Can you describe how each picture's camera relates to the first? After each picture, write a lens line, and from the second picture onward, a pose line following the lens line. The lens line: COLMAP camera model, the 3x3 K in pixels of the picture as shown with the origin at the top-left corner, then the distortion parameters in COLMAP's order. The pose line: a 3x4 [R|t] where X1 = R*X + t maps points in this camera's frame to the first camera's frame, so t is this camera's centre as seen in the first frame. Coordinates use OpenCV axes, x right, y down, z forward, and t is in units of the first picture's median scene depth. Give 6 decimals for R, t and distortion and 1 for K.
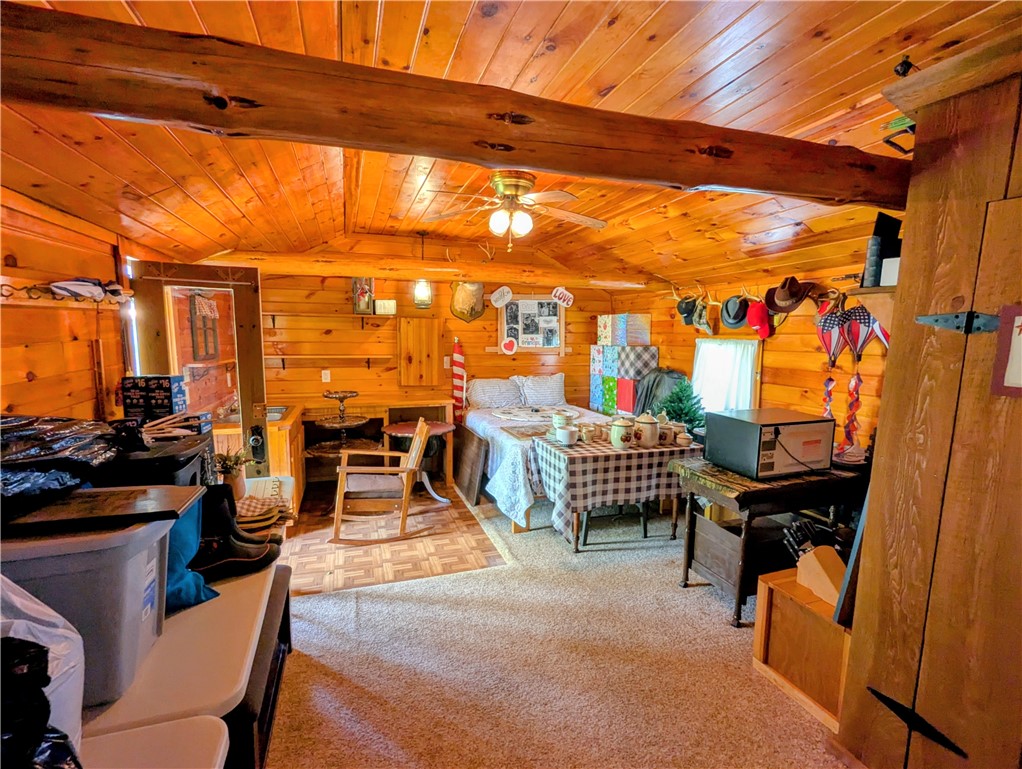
lens RADIAL K [[483.9, 0, 514.4], [0, 483.9, 390.4], [0, 0, 1]] dist [0.000583, -0.000104]
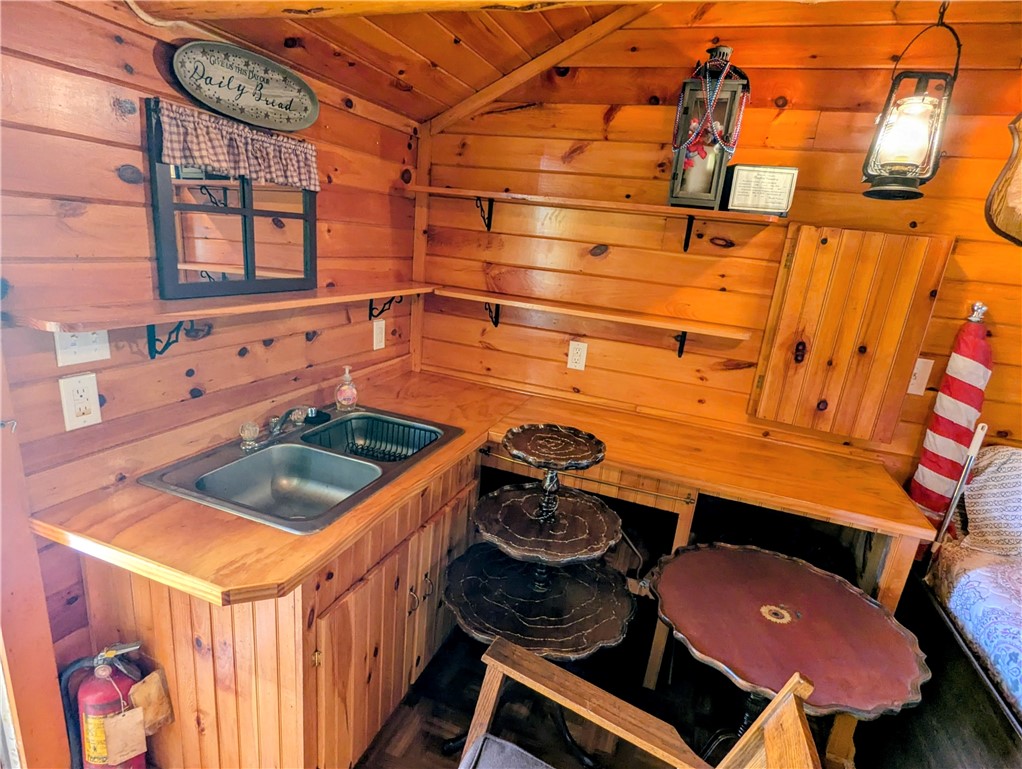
lens RADIAL K [[575.3, 0, 508.2], [0, 575.3, 395.4], [0, 0, 1]] dist [0.007518, -0.008790]
pose [[0.780957, 0.232528, -0.579687, -0.134357], [-0.158711, 0.971531, 0.175891, -0.073137], [0.604083, -0.045360, 0.795629, 0.551968]]
